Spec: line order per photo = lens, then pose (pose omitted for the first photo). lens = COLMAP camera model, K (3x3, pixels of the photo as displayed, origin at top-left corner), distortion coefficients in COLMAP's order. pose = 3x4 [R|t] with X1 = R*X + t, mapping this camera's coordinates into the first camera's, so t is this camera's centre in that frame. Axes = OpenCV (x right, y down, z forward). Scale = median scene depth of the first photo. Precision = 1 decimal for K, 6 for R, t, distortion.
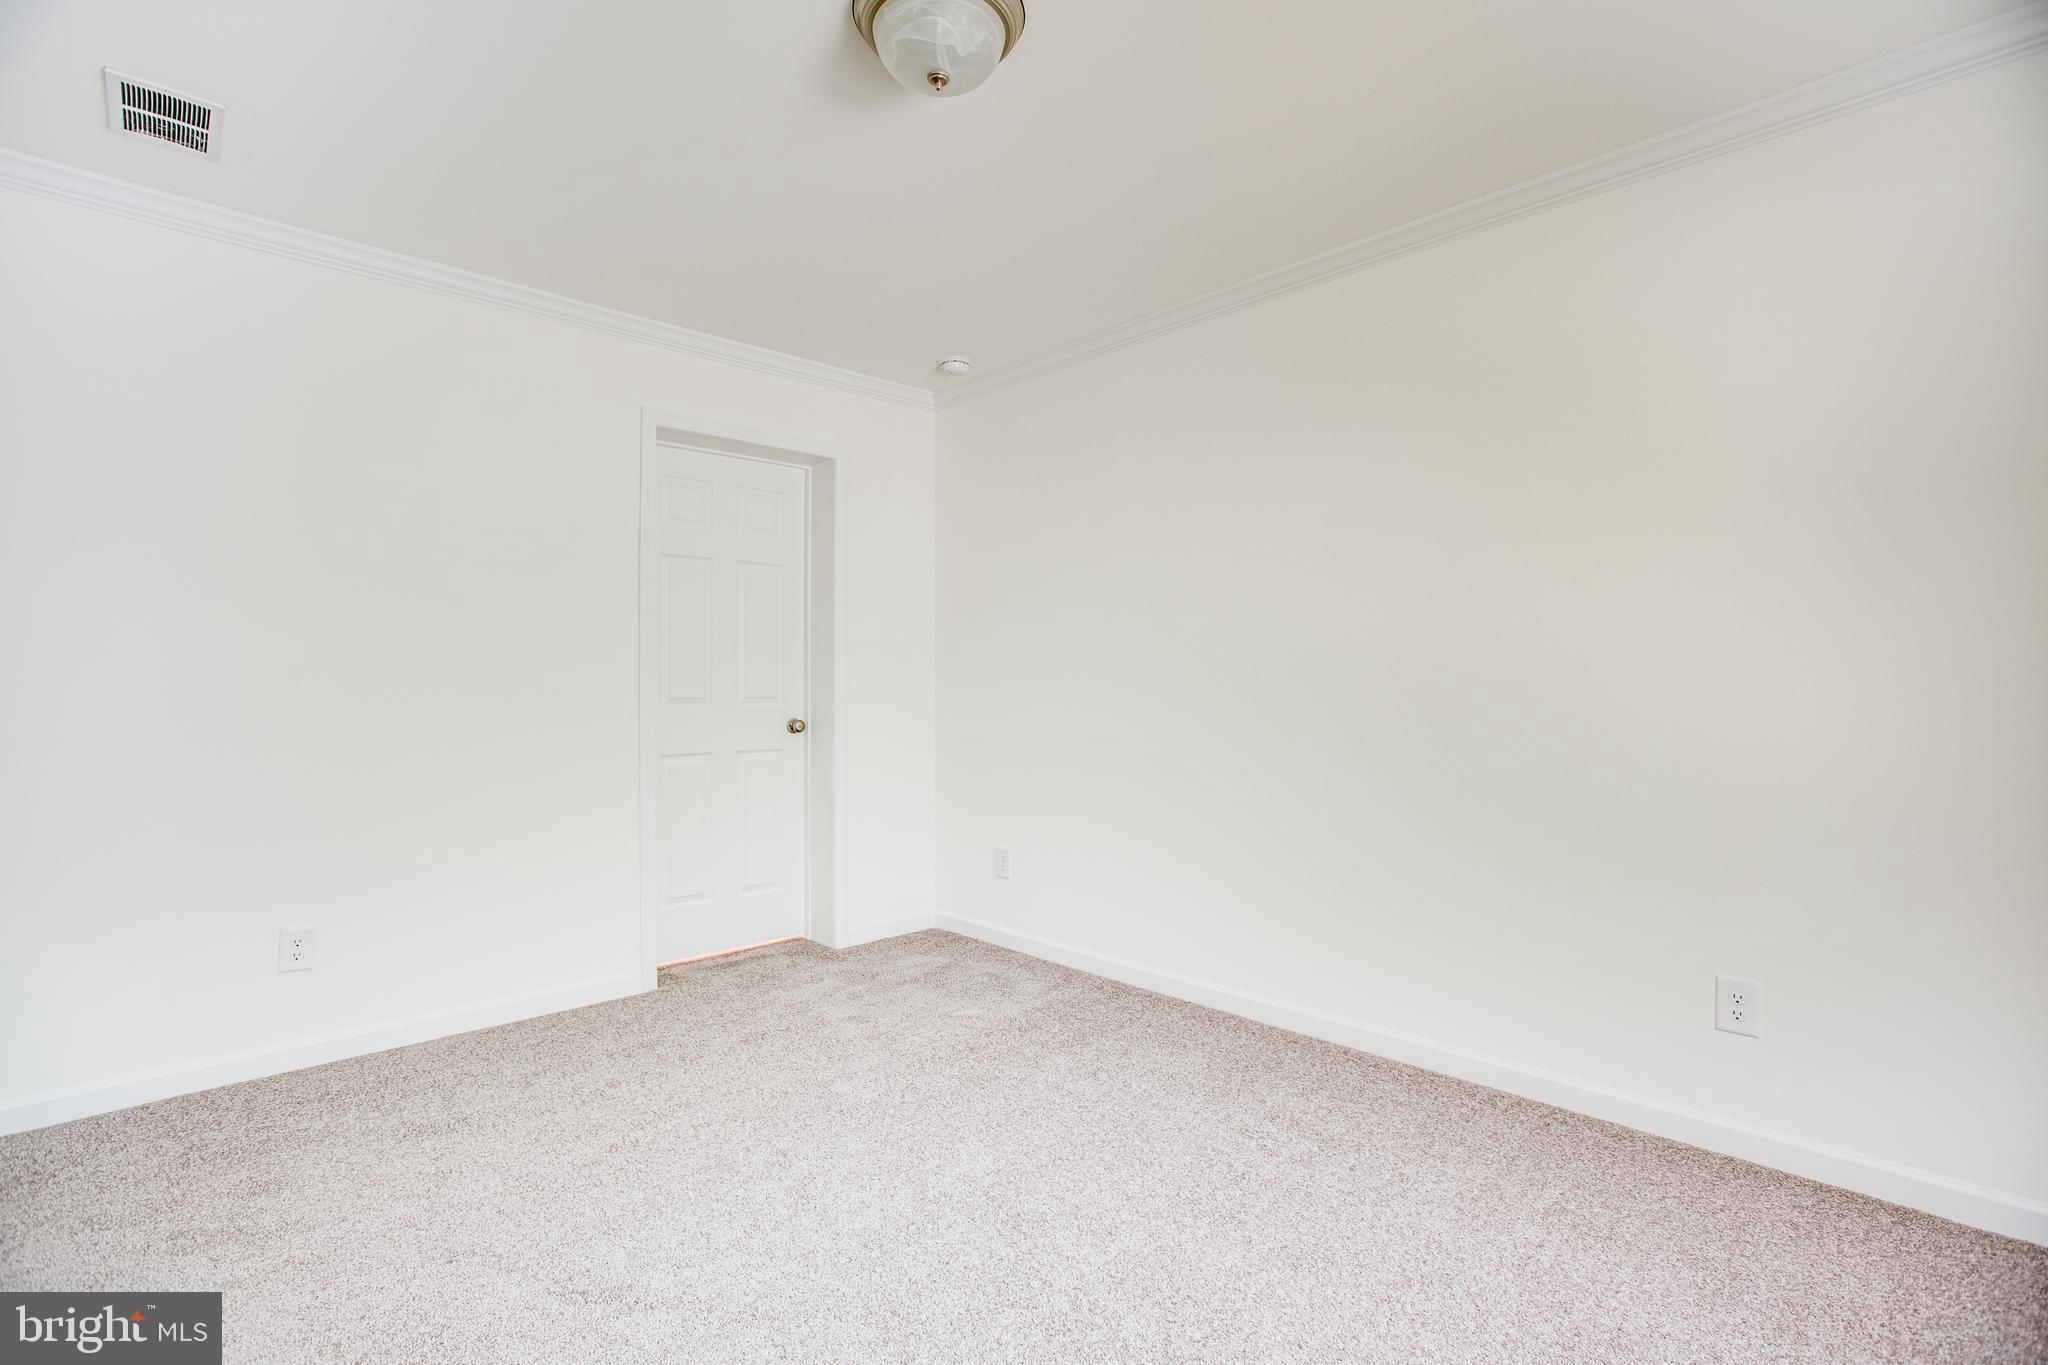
lens RADIAL K [[937.2, 0, 1031.5], [0, 937.2, 673.9], [0, 0, 1]] dist [-0.019777, 0.005608]
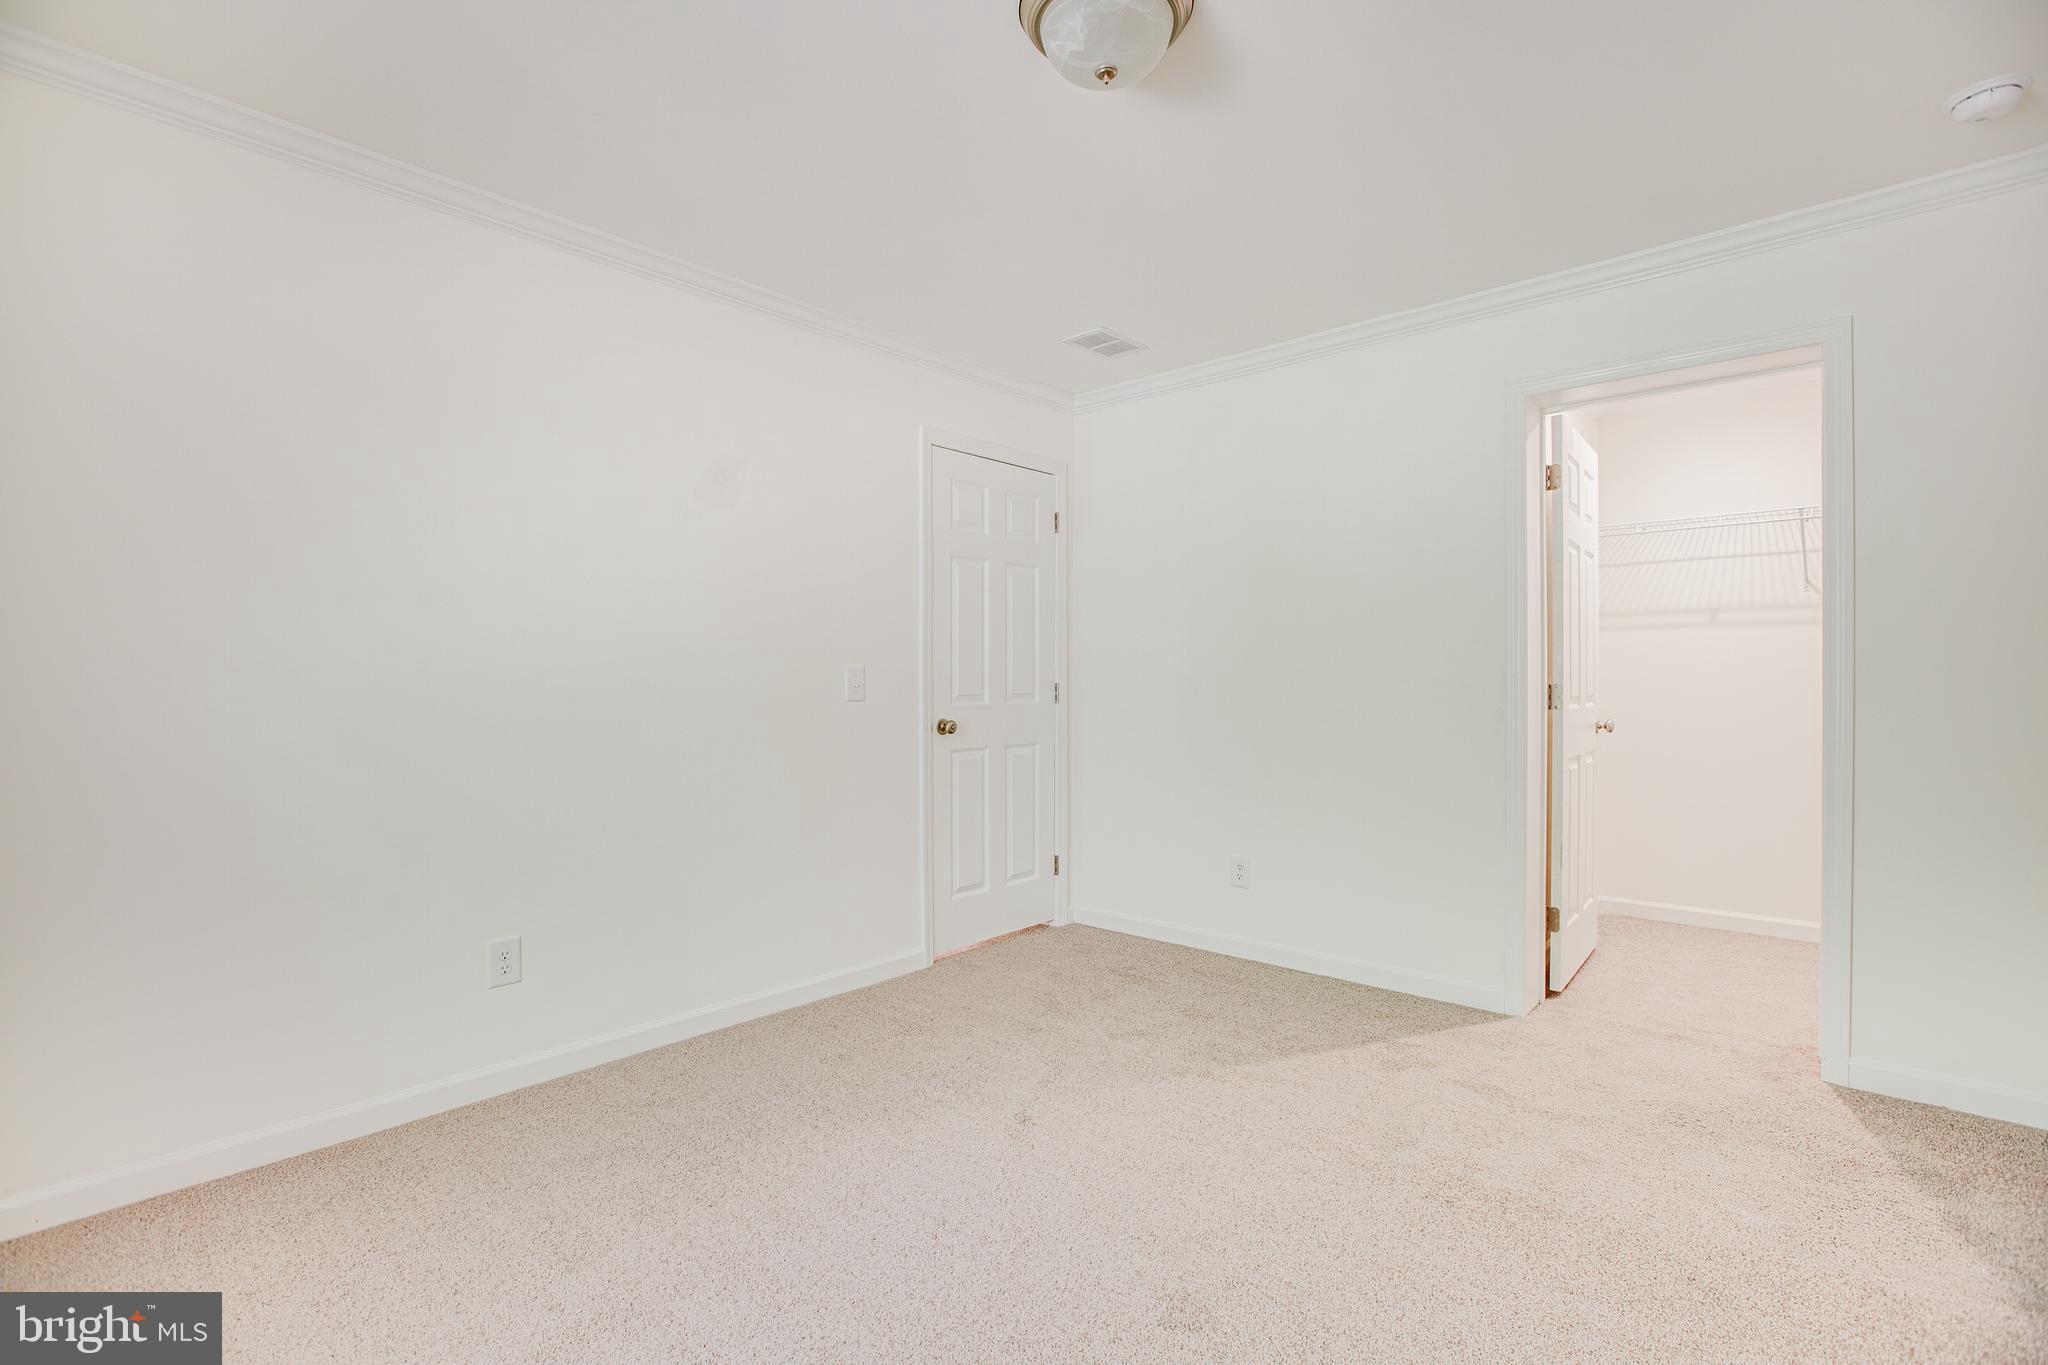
lens RADIAL K [[937.2, 0, 1023.5], [0, 937.2, 693.5], [0, 0, 1]] dist [-0.019777, 0.005608]
pose [[0.051175, 0.010702, -0.998632, 0.855073], [0.022692, 0.999672, 0.011876, -0.004307], [0.998432, -0.023268, 0.050916, 0.829473]]
